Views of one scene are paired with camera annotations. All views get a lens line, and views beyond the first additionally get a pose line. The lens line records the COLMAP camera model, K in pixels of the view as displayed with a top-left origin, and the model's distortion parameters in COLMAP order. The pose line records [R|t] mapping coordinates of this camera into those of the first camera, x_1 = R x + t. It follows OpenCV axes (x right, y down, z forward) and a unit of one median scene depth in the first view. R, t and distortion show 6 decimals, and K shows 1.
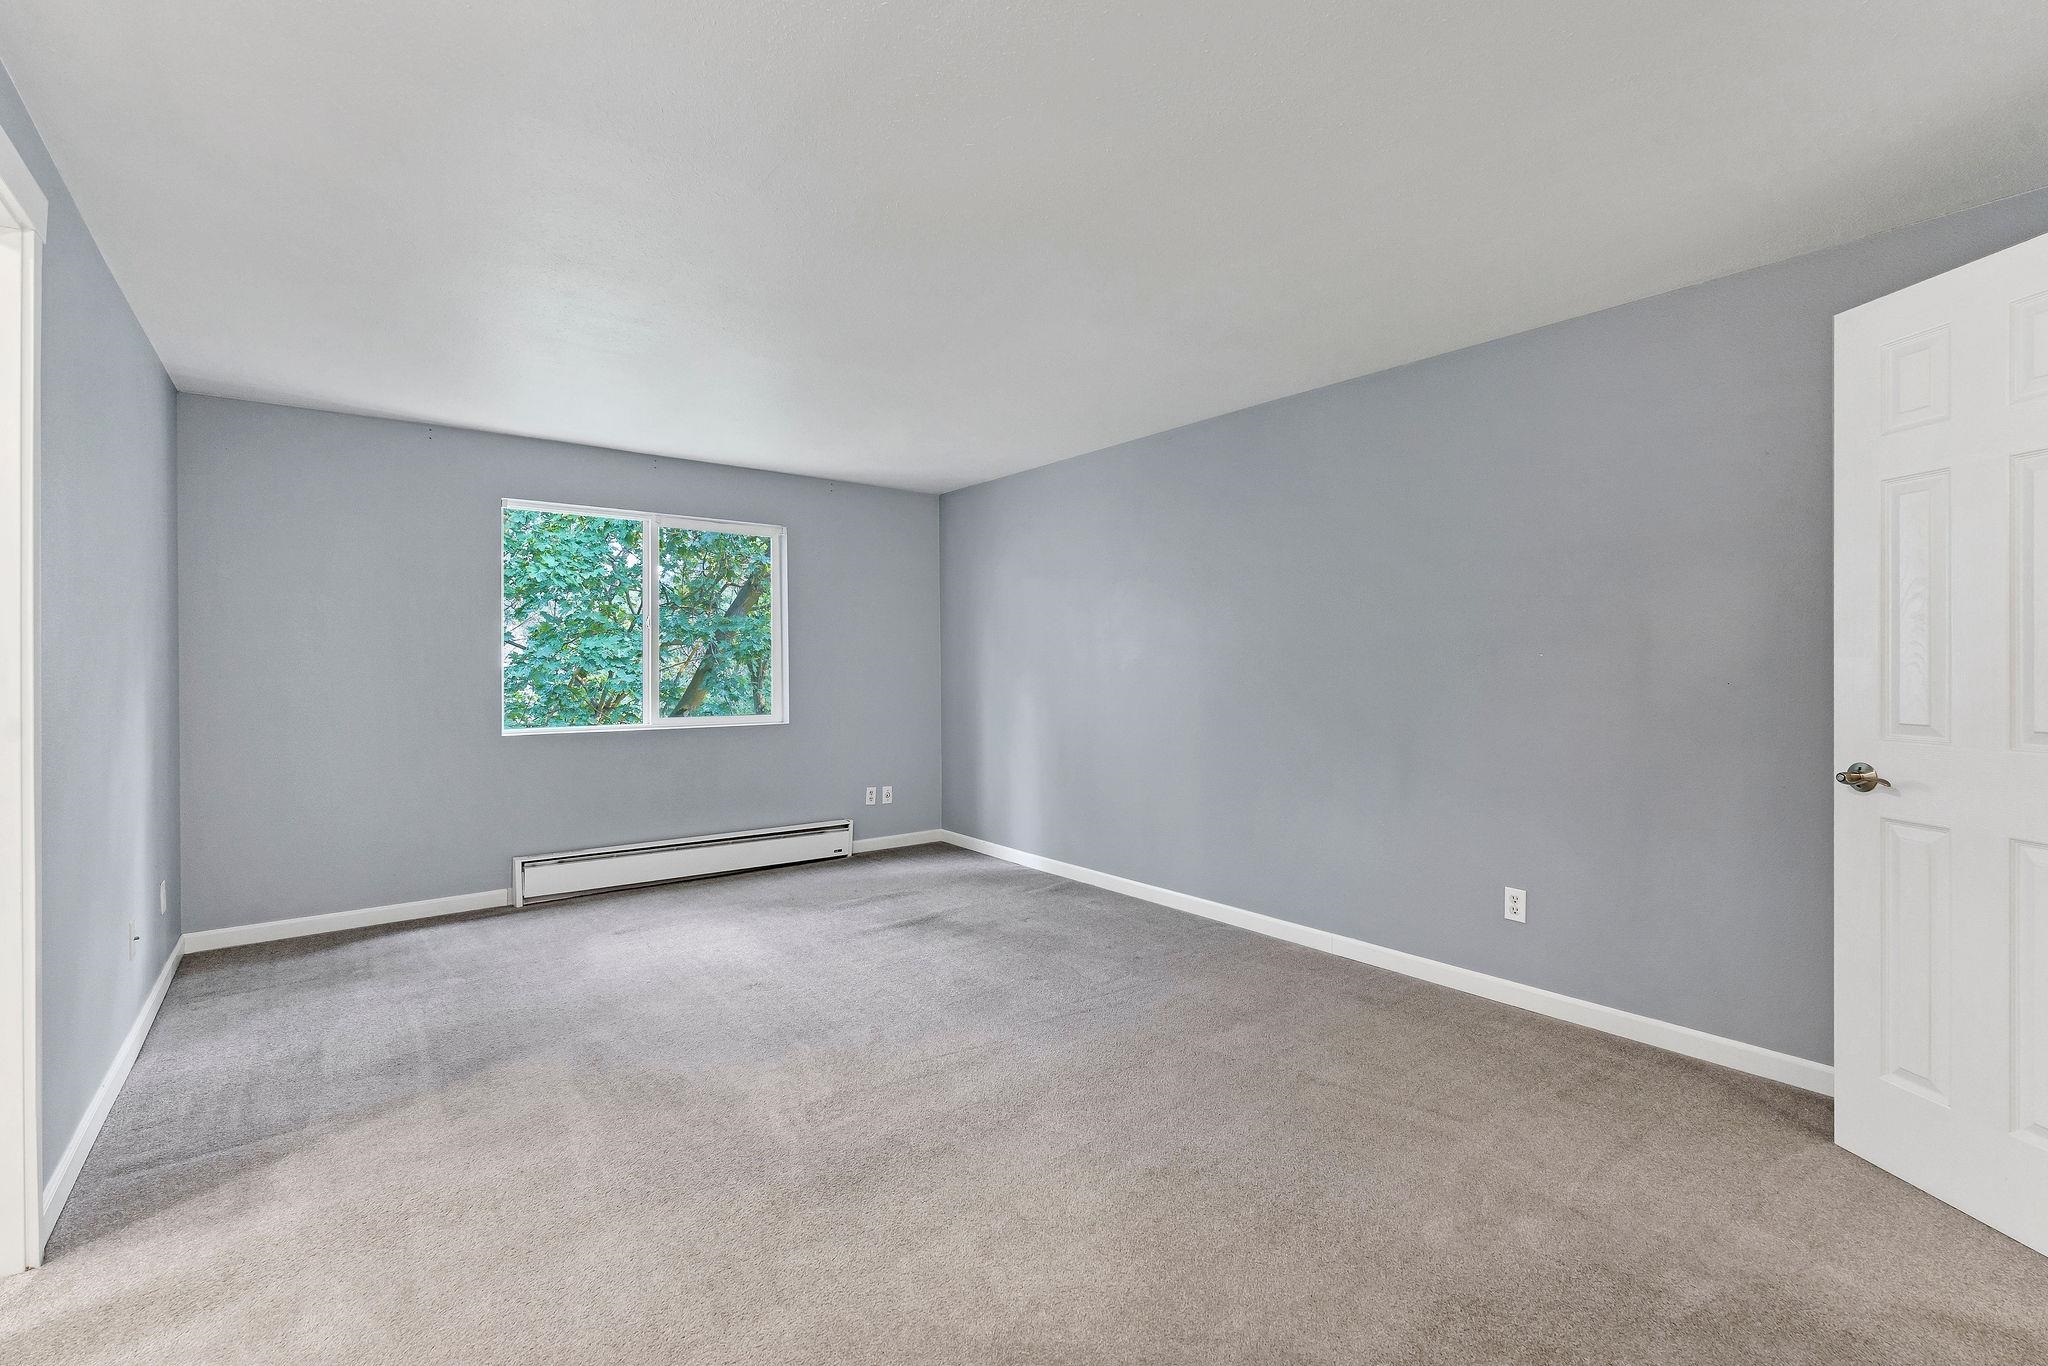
lens RADIAL K [[858.3, 0, 1025.4], [0, 858.3, 668.3], [0, 0, 1]] dist [0.000398, 0.000461]
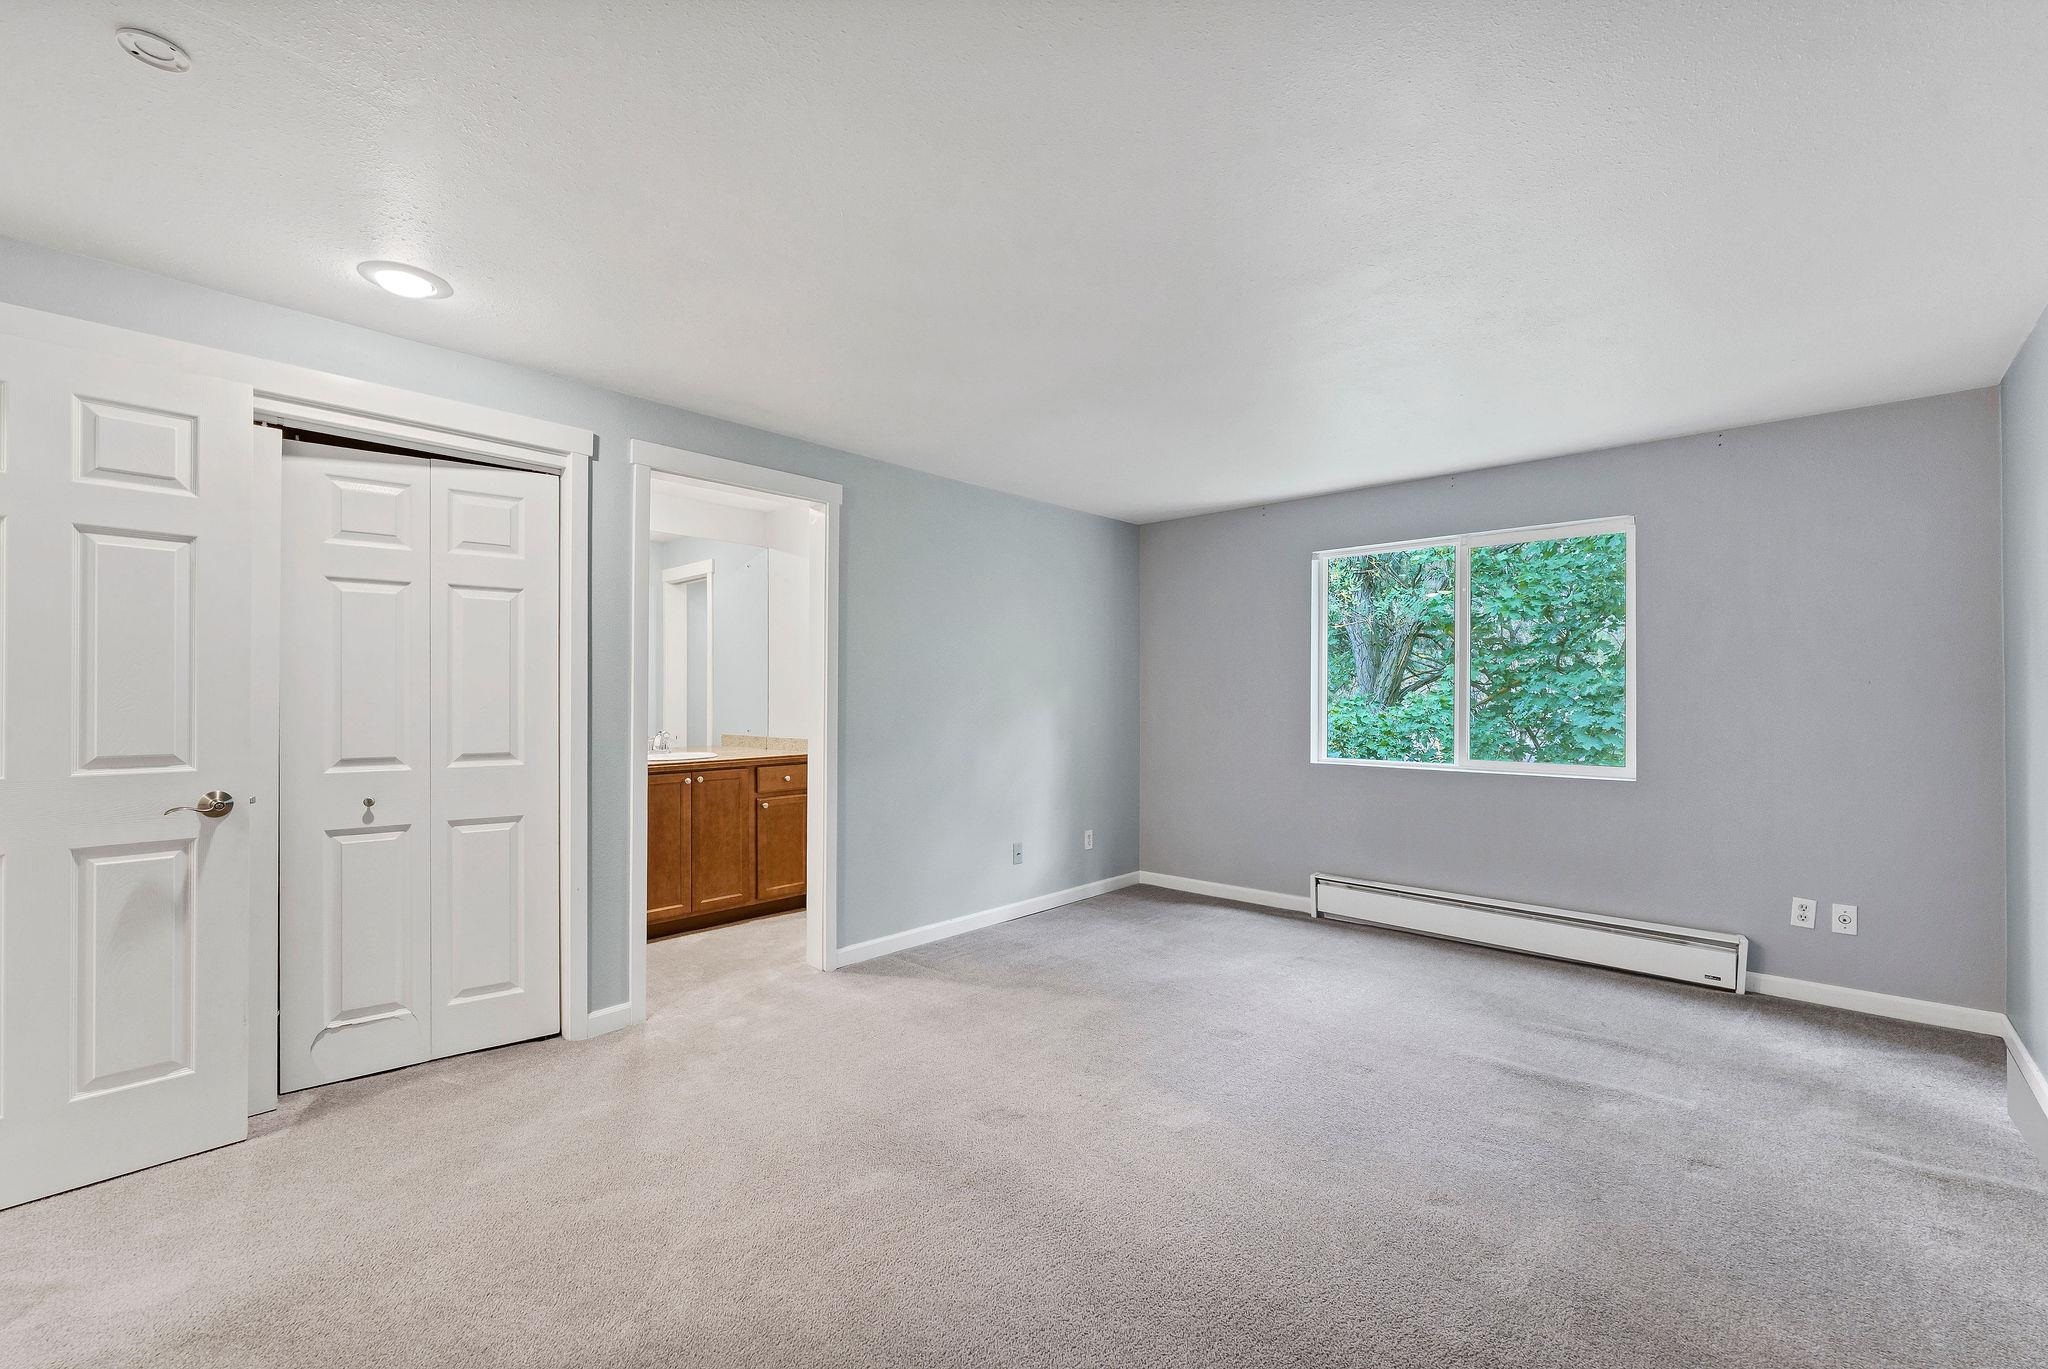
lens RADIAL K [[858.3, 0, 1032.3], [0, 858.3, 690.9], [0, 0, 1]] dist [0.000398, 0.000461]
pose [[0.173788, -0.003924, -0.984775, 0.437981], [-0.006773, 0.999964, -0.005180, -0.006680], [0.984760, 0.007570, 0.173755, 0.442033]]
